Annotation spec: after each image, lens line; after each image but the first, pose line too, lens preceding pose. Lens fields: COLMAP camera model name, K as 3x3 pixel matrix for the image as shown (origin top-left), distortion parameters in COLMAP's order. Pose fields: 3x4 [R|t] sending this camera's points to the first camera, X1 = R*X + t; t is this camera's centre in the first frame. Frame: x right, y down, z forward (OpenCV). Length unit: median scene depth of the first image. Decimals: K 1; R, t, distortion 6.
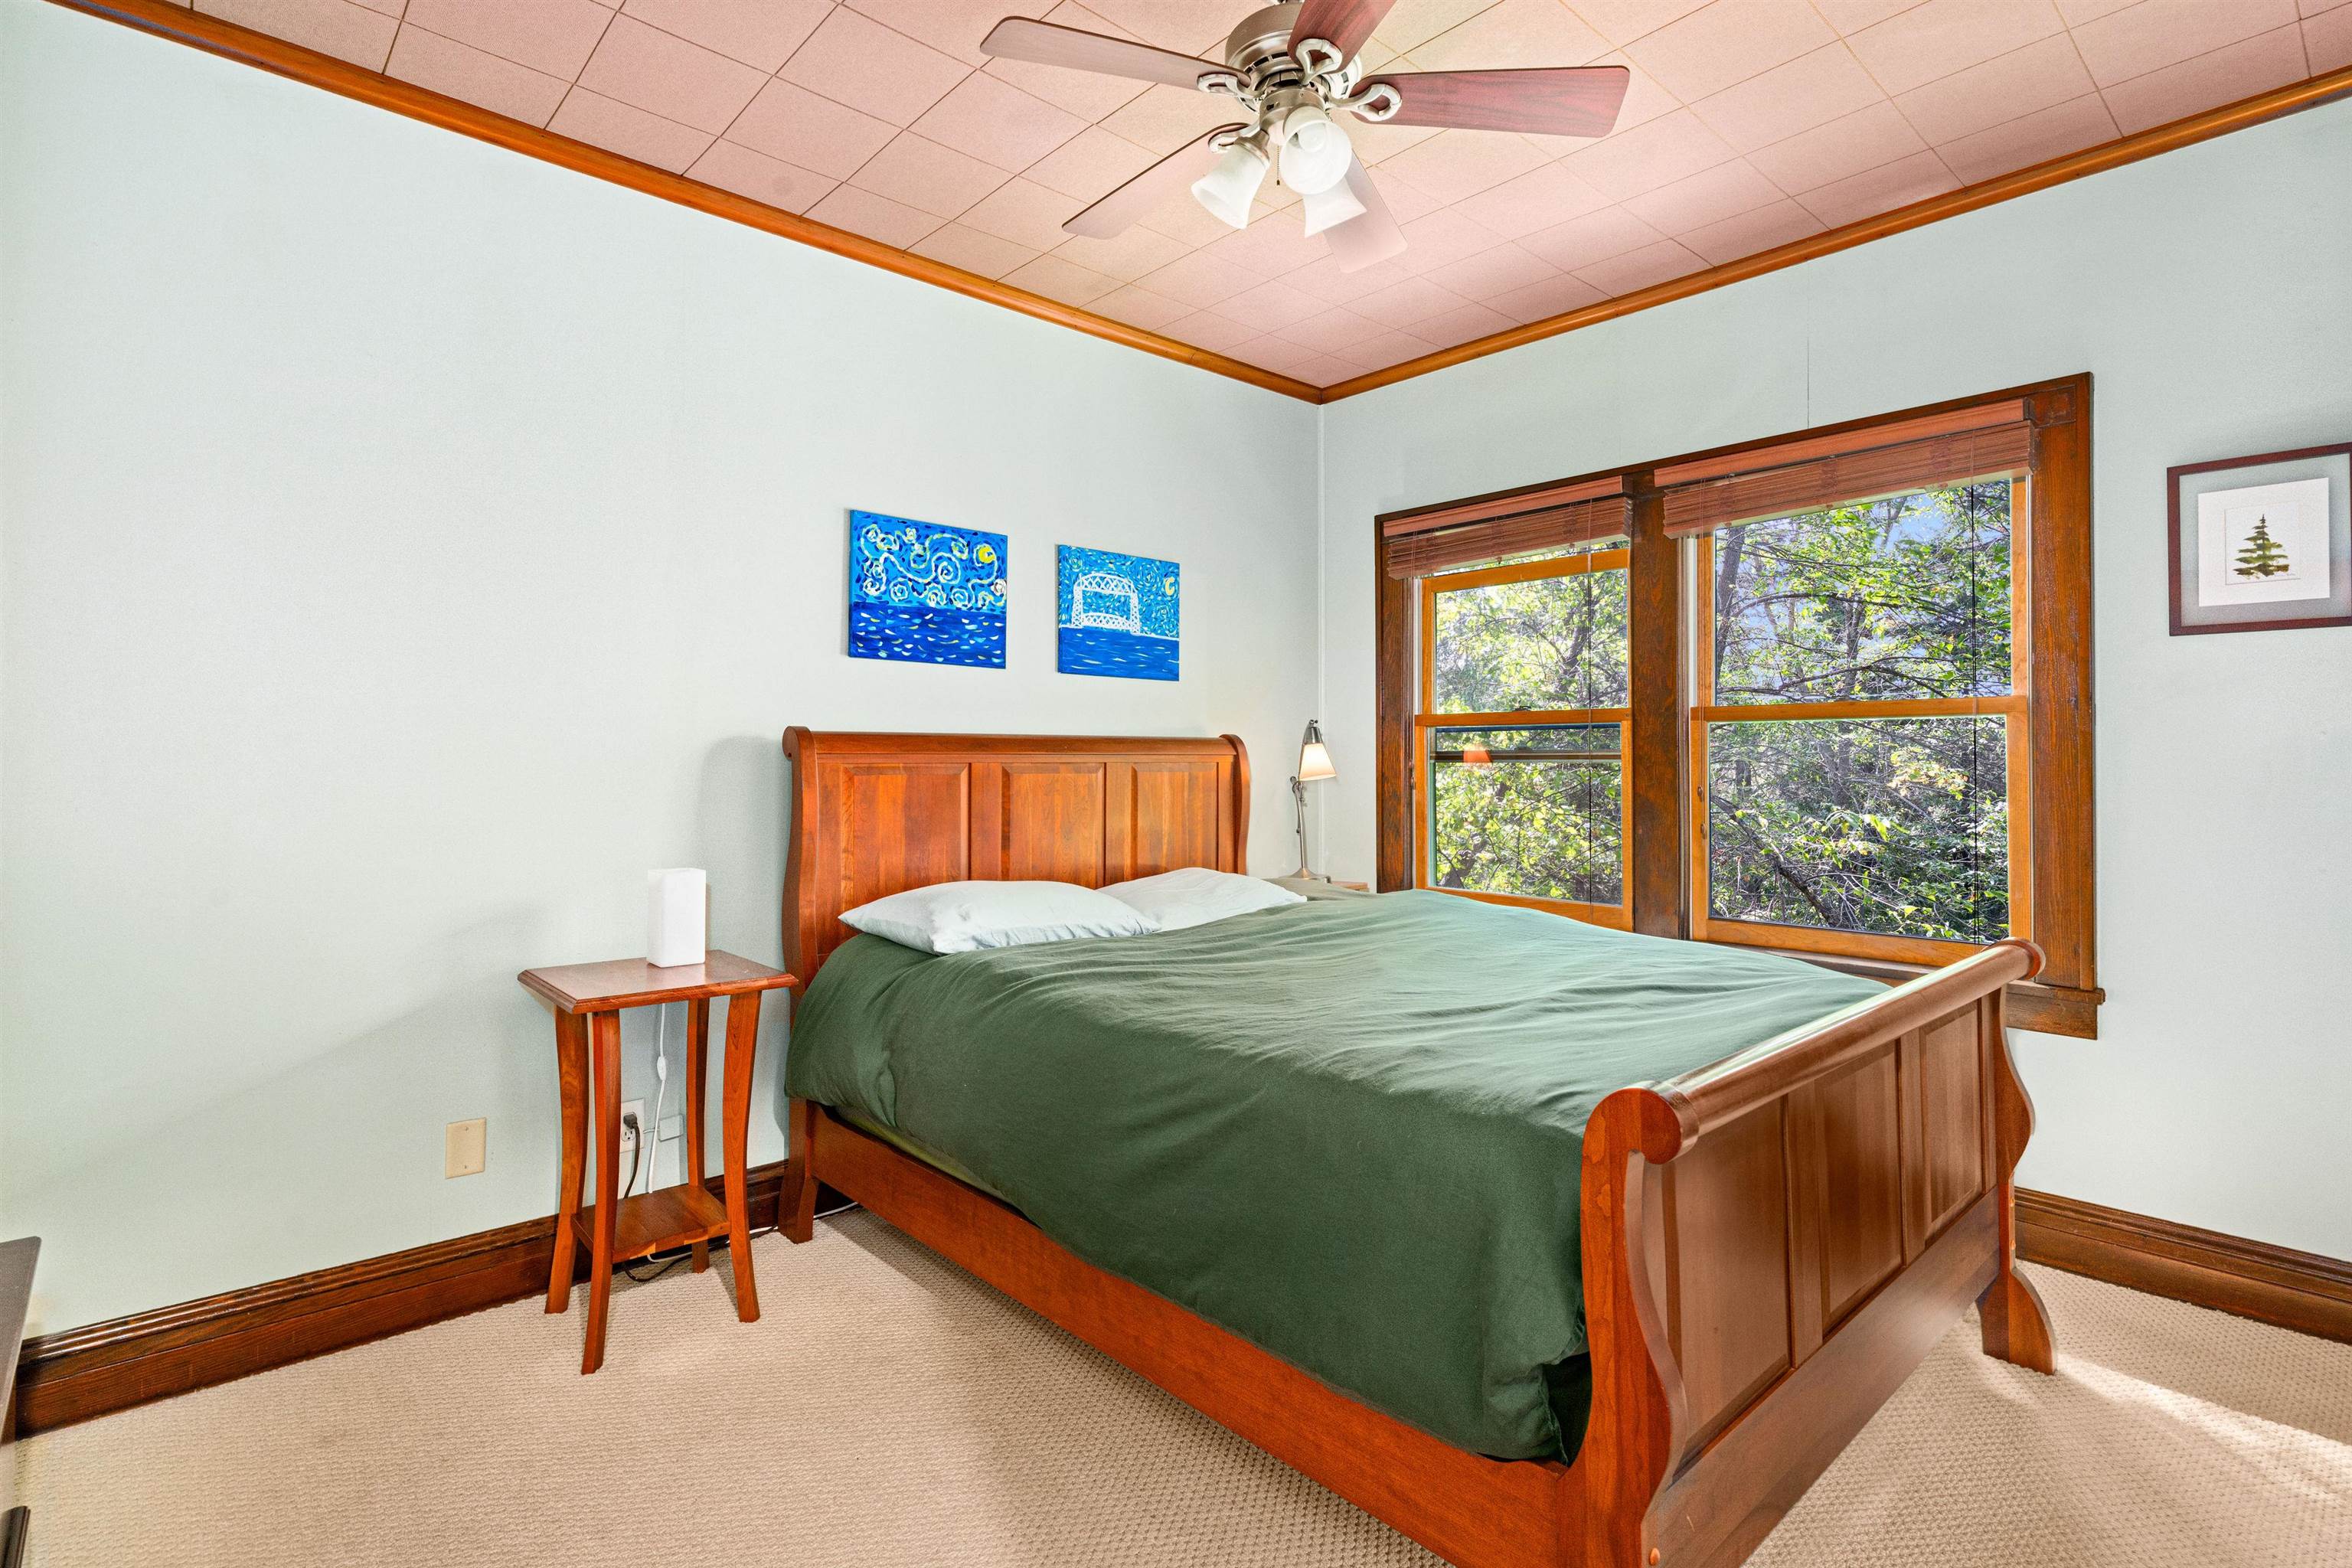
lens RADIAL K [[1128.6, 0, 1176.2], [0, 1128.6, 765.1], [0, 0, 1]] dist [0.002869, 0.000521]
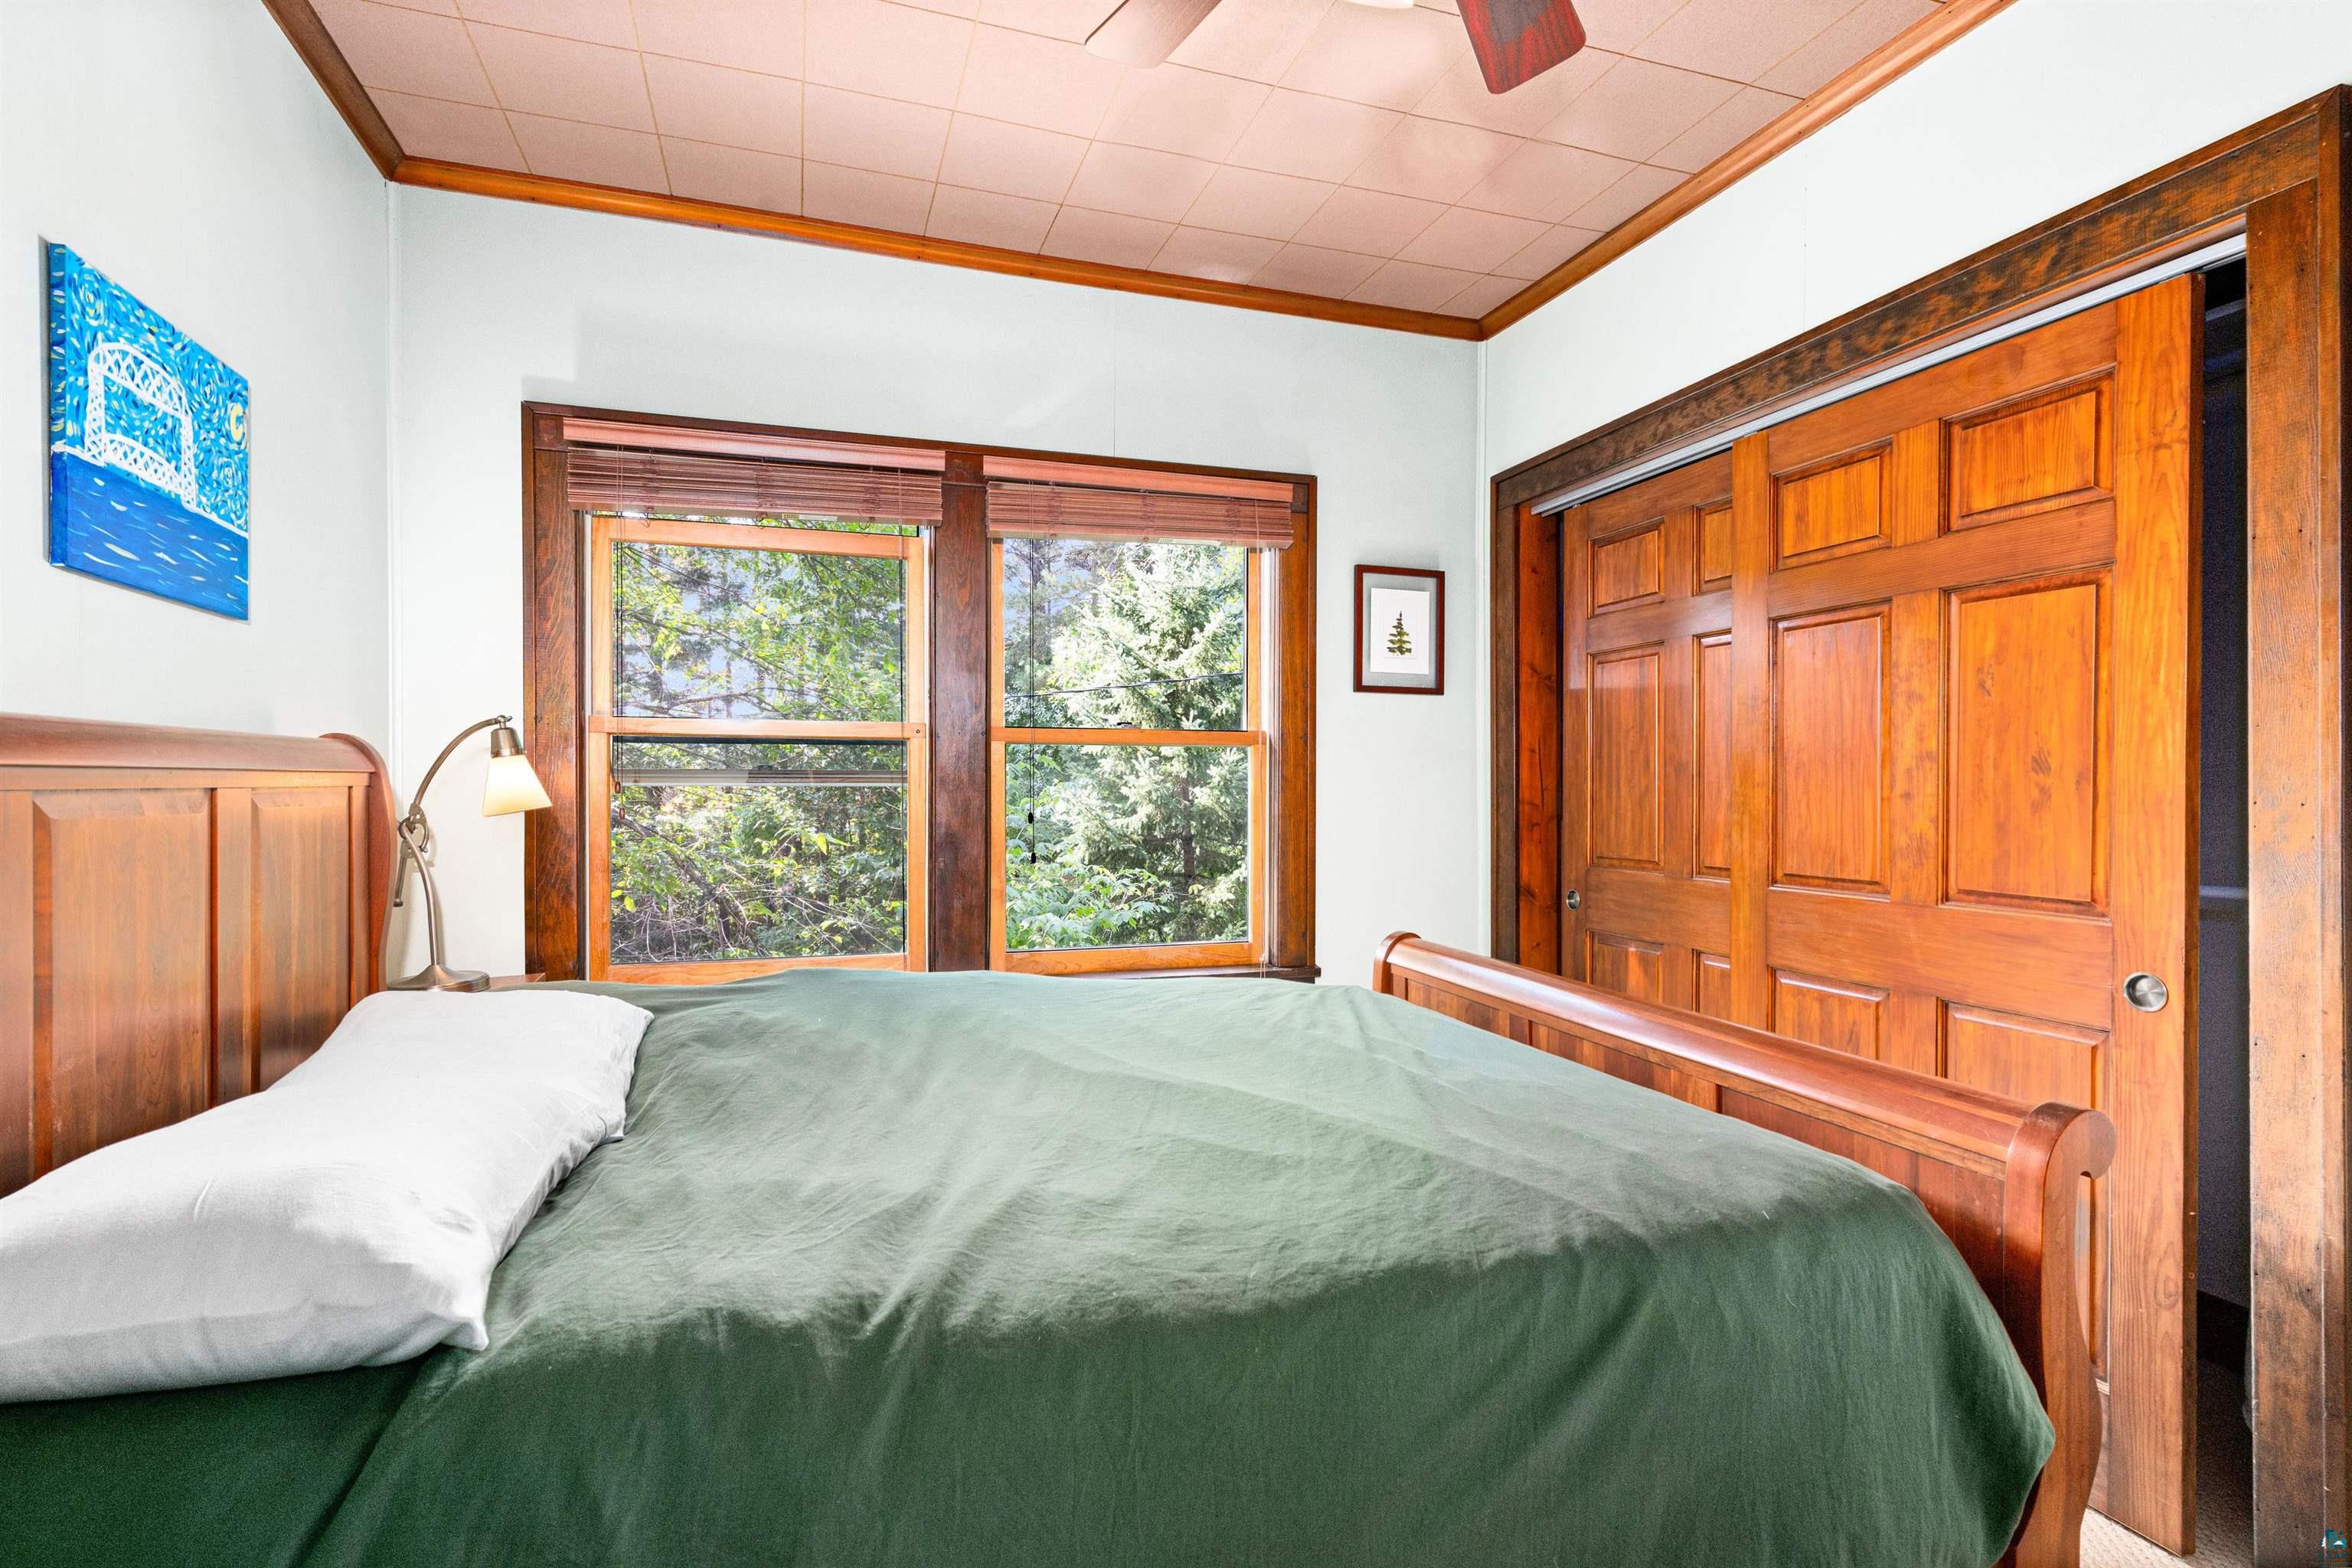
lens RADIAL K [[1128.6, 0, 1169.8], [0, 1128.6, 793.7], [0, 0, 1]] dist [0.002869, 0.000521]
pose [[0.425531, -0.005557, 0.904927, -0.308766], [-0.001939, 0.999973, 0.007052, -0.002714], [-0.904942, -0.004756, 0.425509, 0.477335]]
